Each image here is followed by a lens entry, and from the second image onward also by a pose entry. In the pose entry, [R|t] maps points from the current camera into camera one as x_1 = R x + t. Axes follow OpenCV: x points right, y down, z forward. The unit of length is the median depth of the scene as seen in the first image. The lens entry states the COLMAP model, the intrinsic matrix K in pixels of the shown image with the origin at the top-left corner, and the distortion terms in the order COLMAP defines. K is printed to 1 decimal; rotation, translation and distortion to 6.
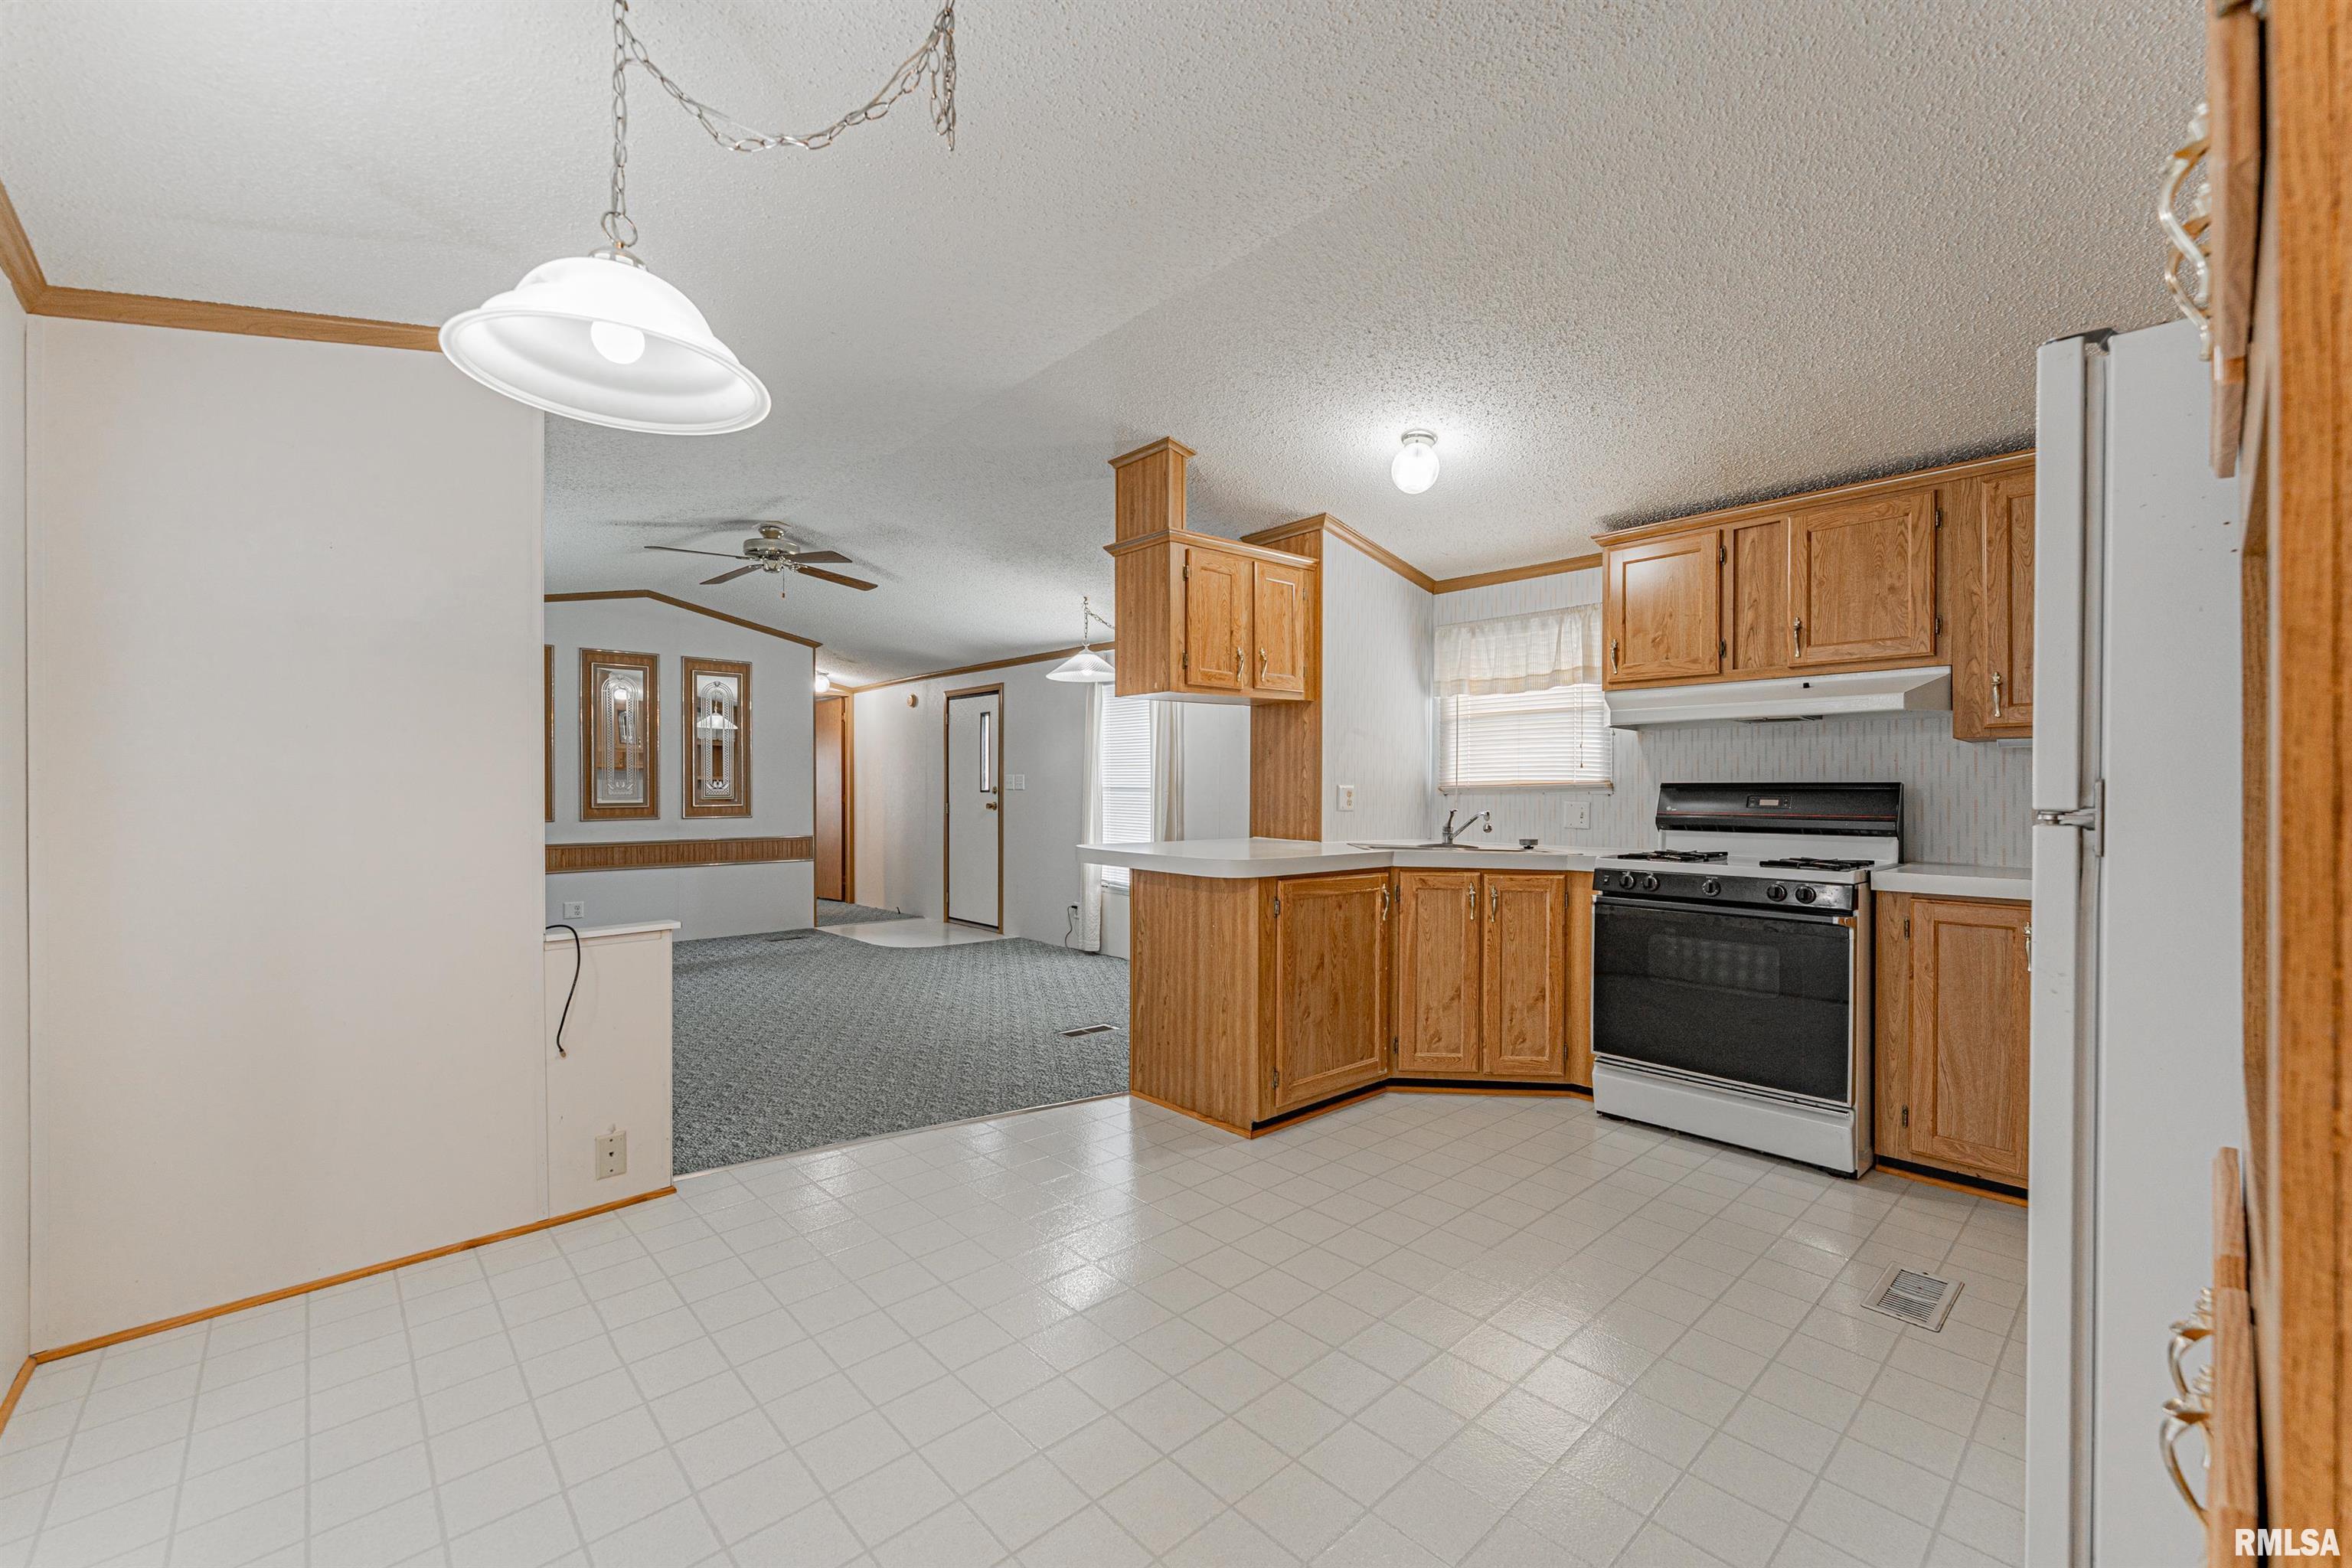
lens RADIAL K [[933.1, 0, 1178.2], [0, 933.1, 790.8], [0, 0, 1]] dist [-0.001517, -0.000313]
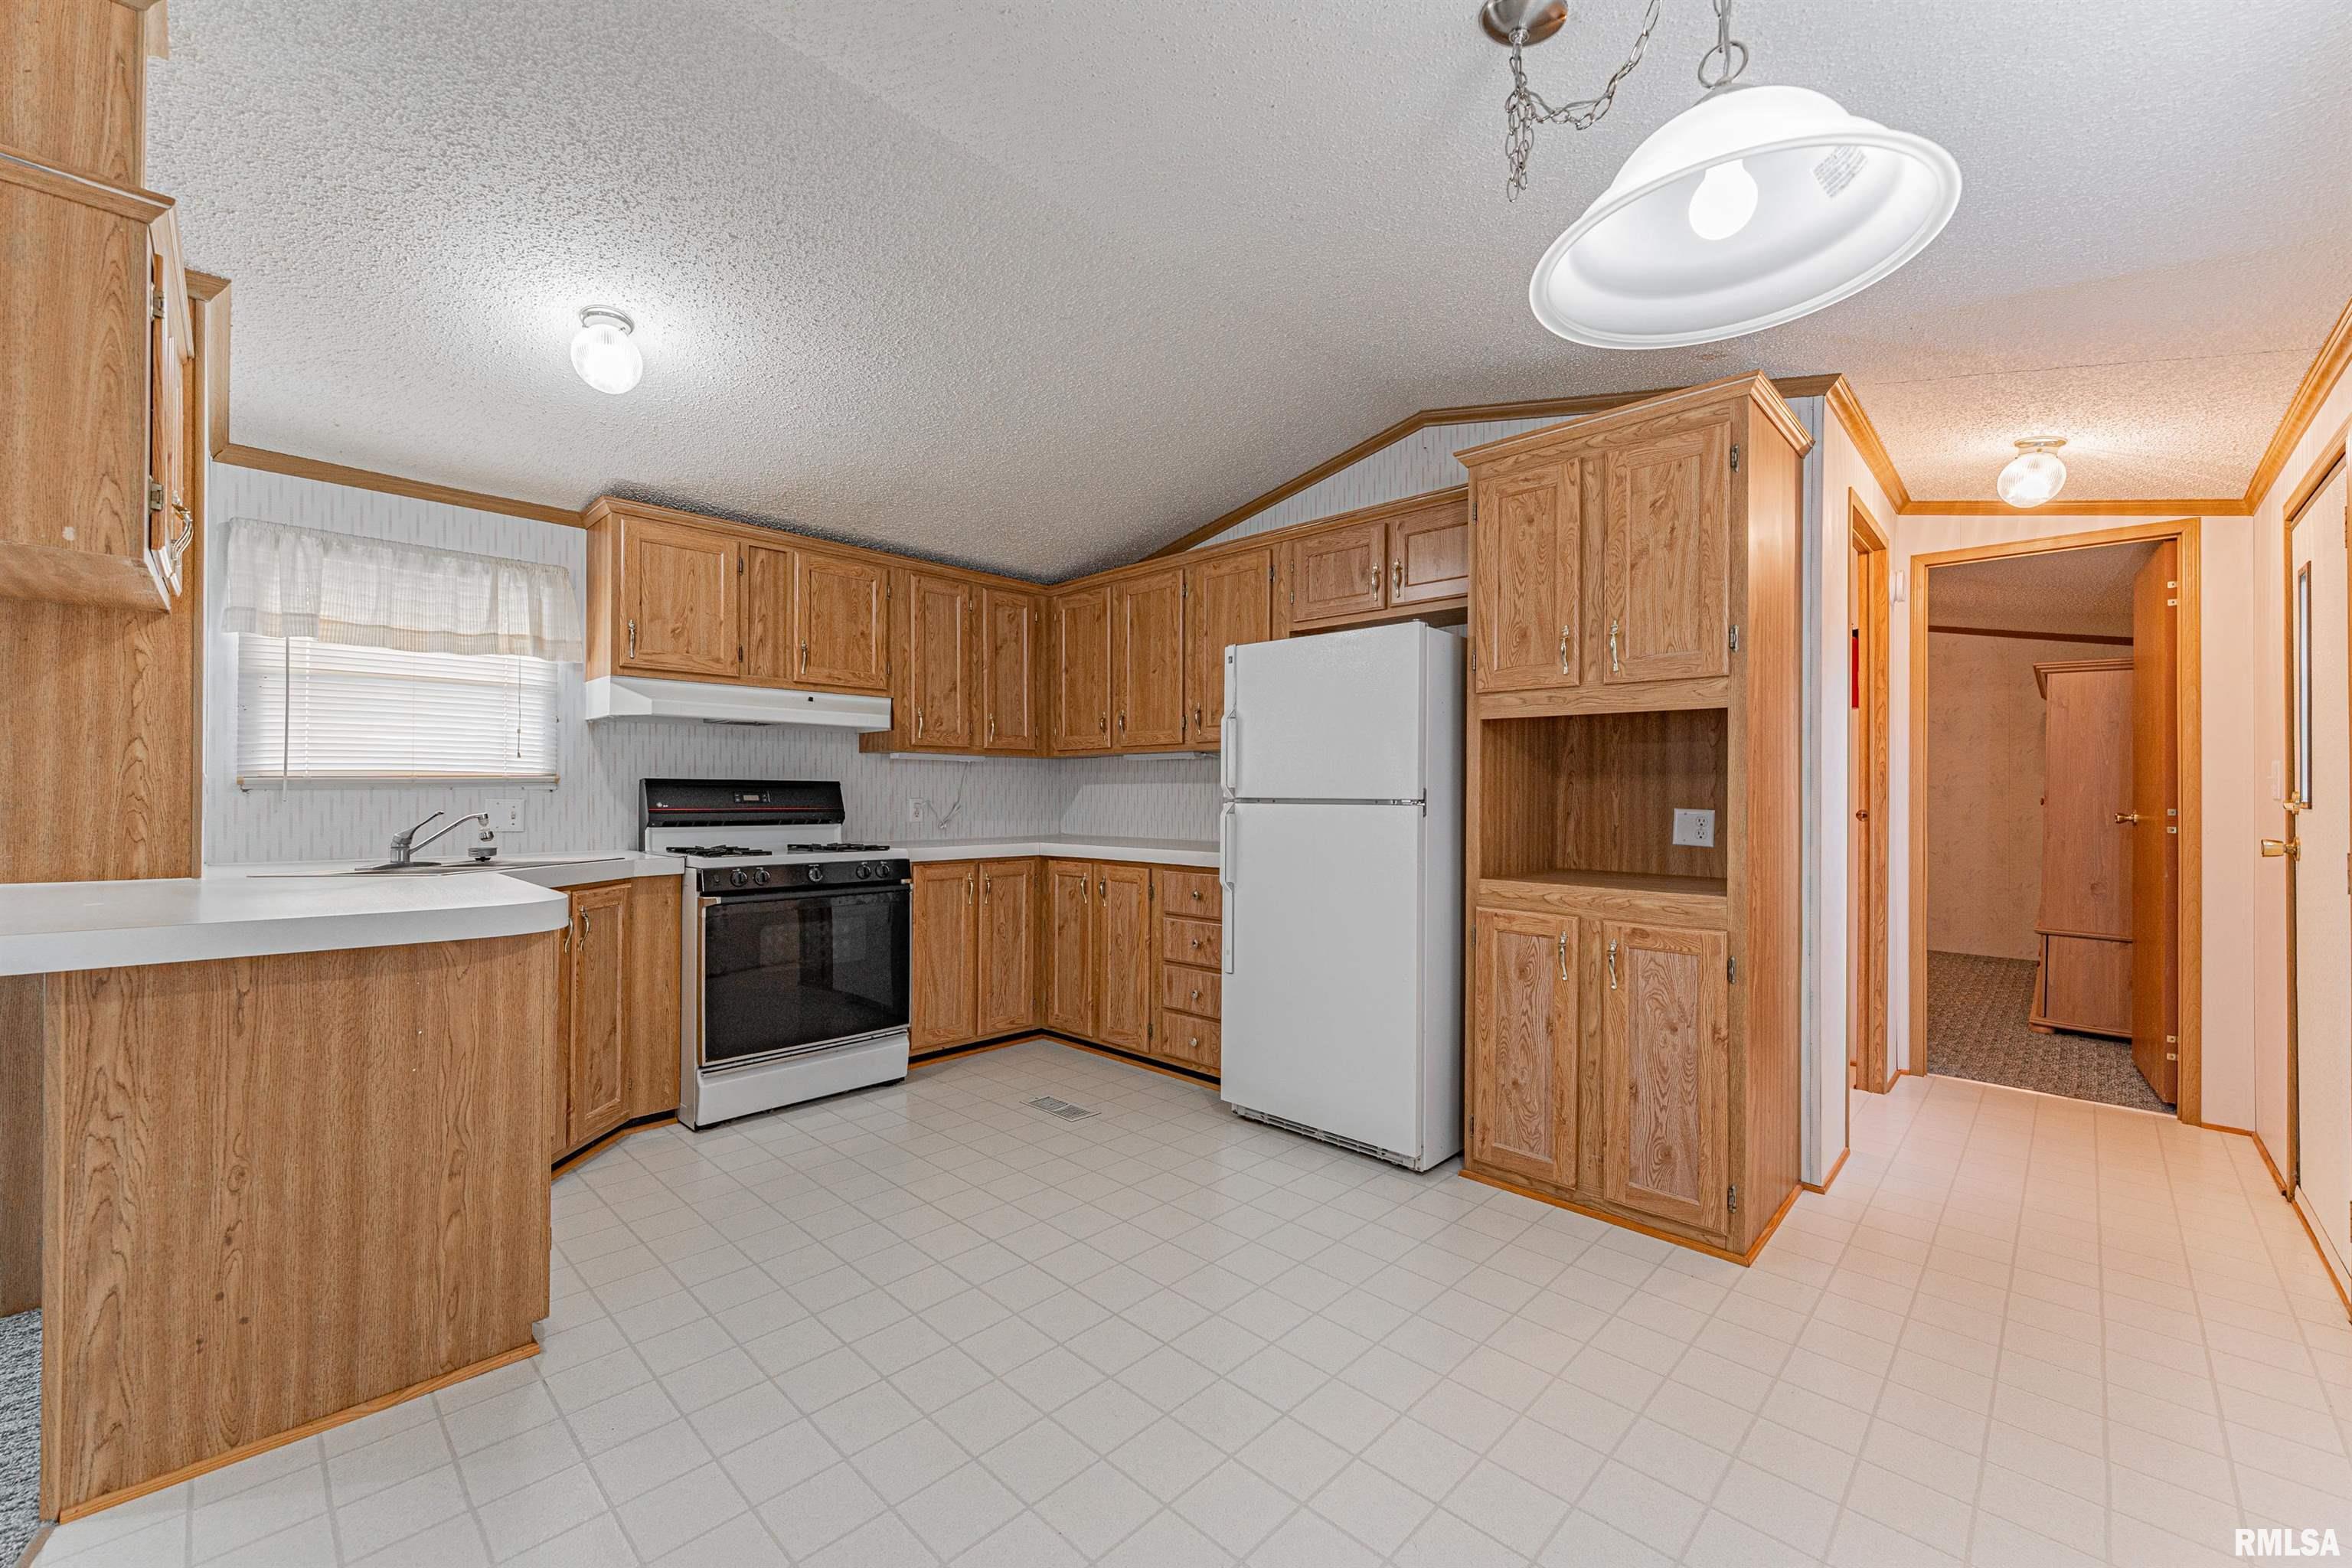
lens RADIAL K [[933.1, 0, 1178.6], [0, 933.1, 786.7], [0, 0, 1]] dist [-0.001517, -0.000313]
pose [[-0.054159, 0.002450, 0.998529, -0.518276], [-0.007404, 0.999969, -0.002855, -0.001191], [-0.998505, -0.007547, -0.054139, 0.569225]]
